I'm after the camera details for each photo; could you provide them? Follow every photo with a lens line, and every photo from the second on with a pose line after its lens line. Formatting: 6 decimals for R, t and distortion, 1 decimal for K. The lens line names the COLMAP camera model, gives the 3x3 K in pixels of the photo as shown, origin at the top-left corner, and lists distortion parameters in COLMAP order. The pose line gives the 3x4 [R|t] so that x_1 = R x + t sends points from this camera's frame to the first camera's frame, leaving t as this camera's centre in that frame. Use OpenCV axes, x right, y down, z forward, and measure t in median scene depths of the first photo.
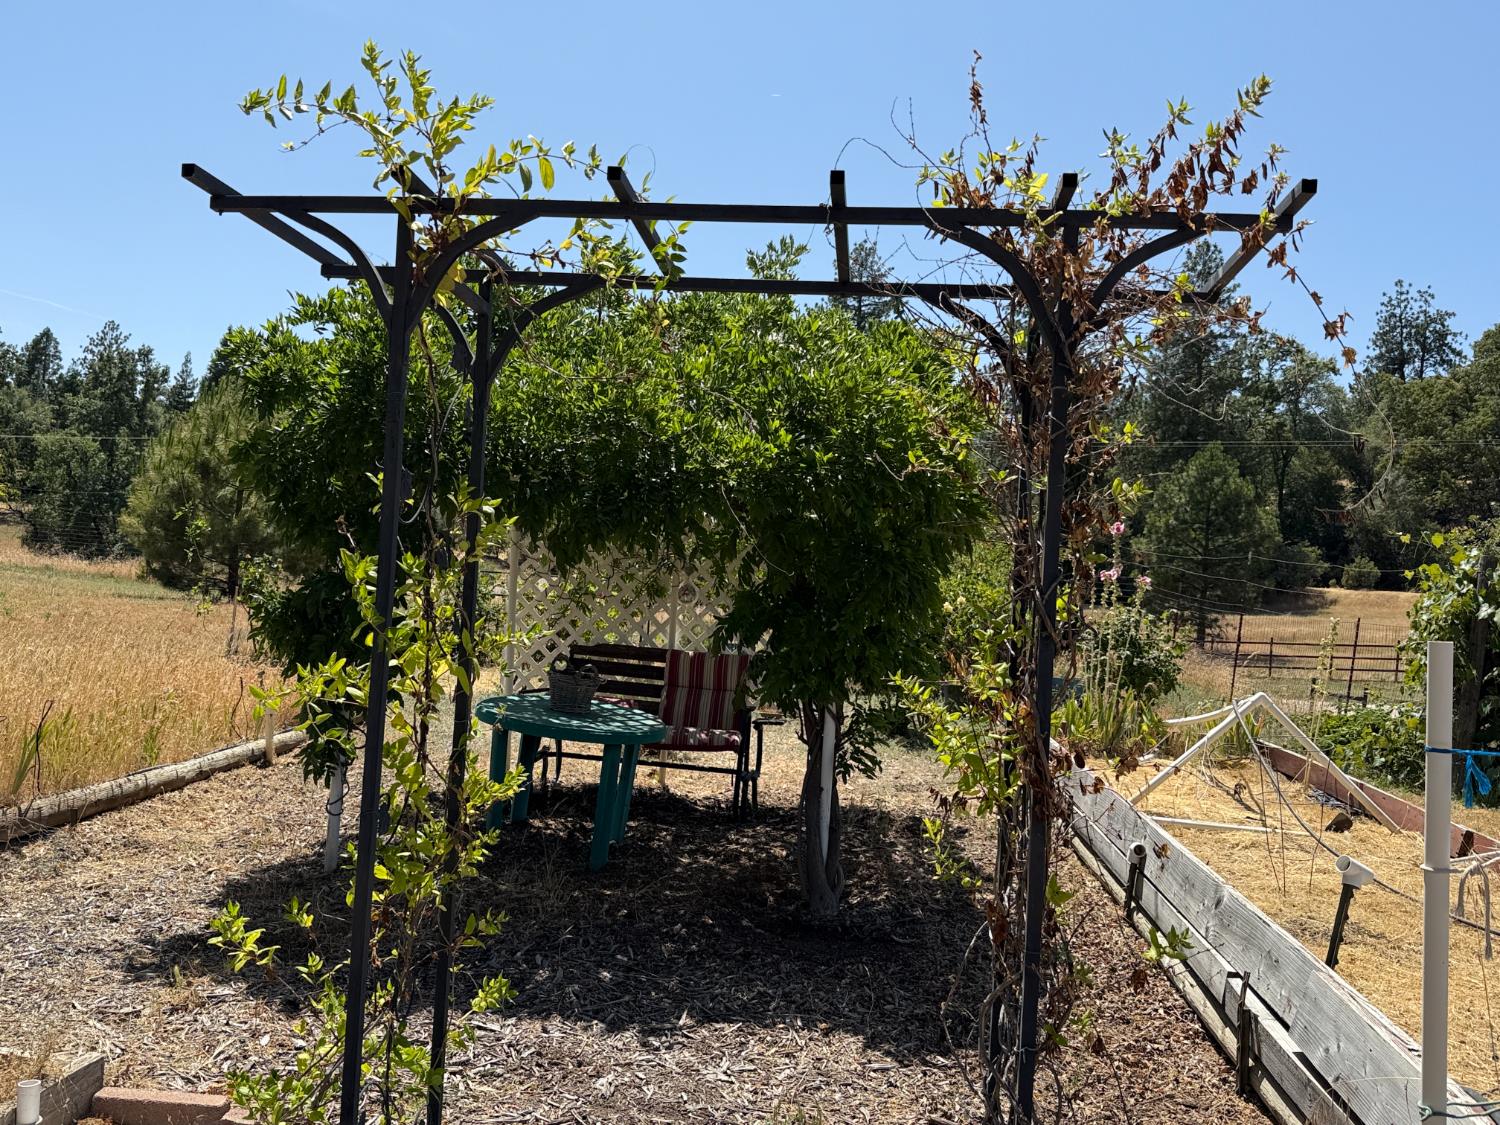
lens RADIAL K [[1195.1, 0, 750.0], [0, 1195.1, 562.5], [0, 0, 1]] dist [0.076785, -0.153058]
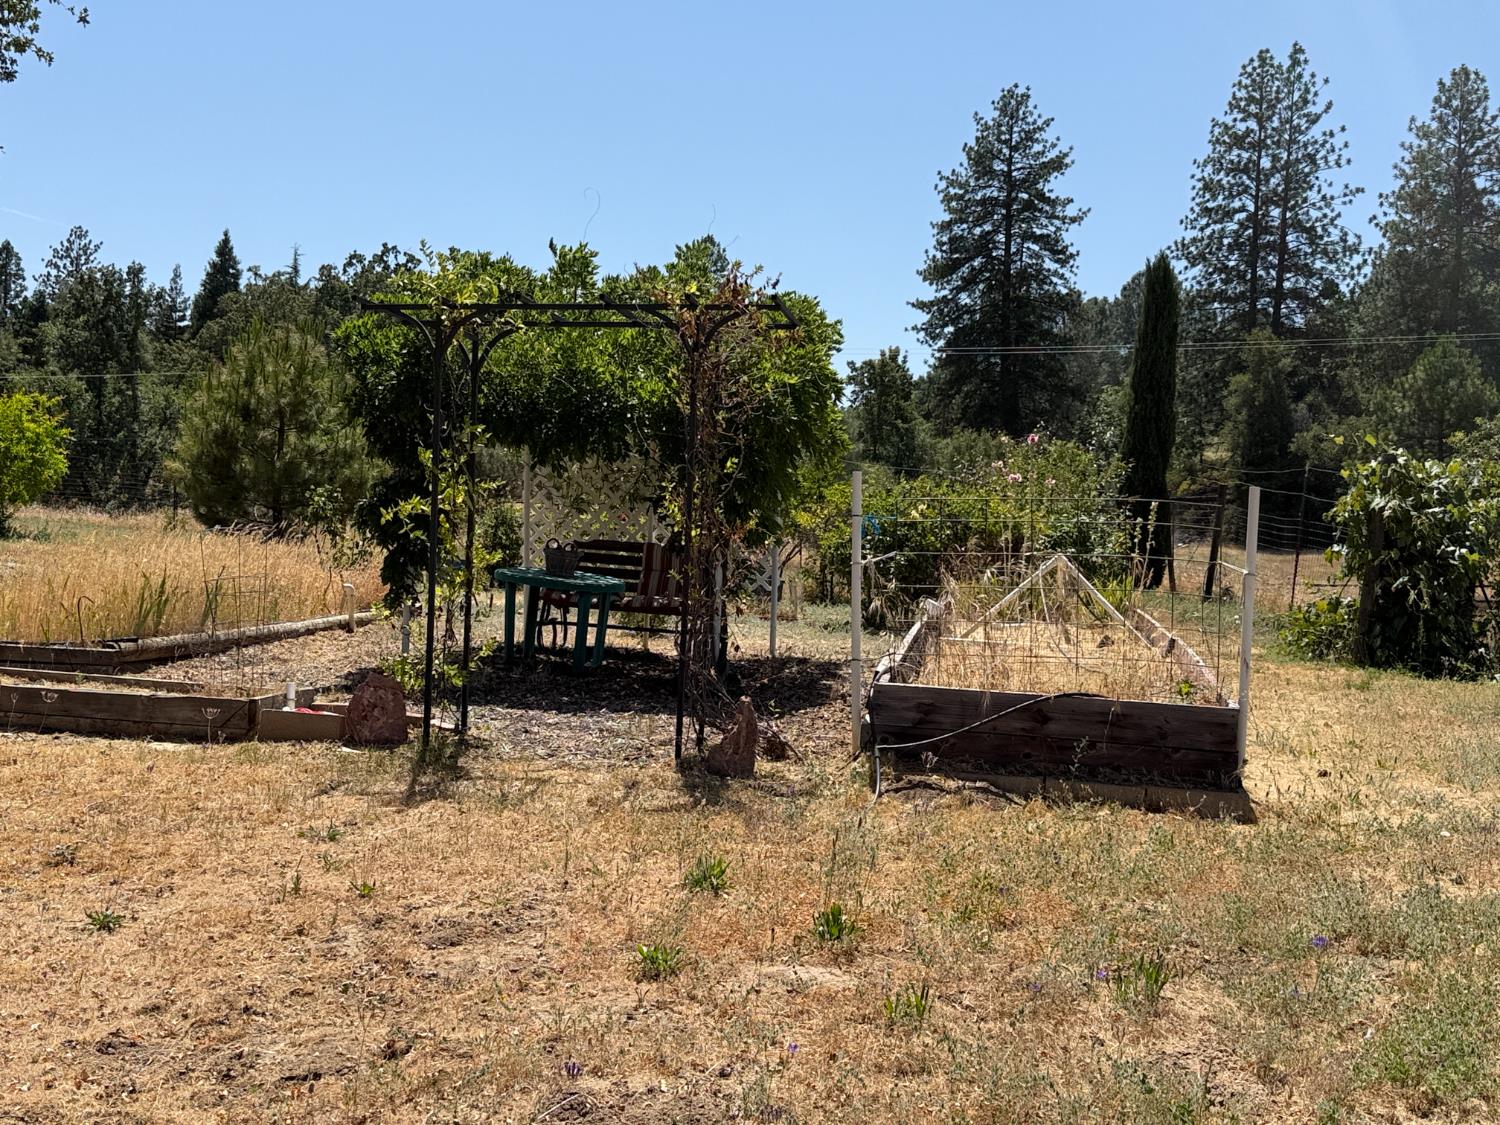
lens RADIAL K [[1627.0, 0, 750.0], [0, 1627.0, 562.5], [0, 0, 1]] dist [0.188694, -0.497018]
pose [[0.994926, -0.022490, -0.098060, 0.029634], [0.025269, 0.999311, 0.027195, 0.006610], [0.097381, -0.029535, 0.994809, -0.102235]]
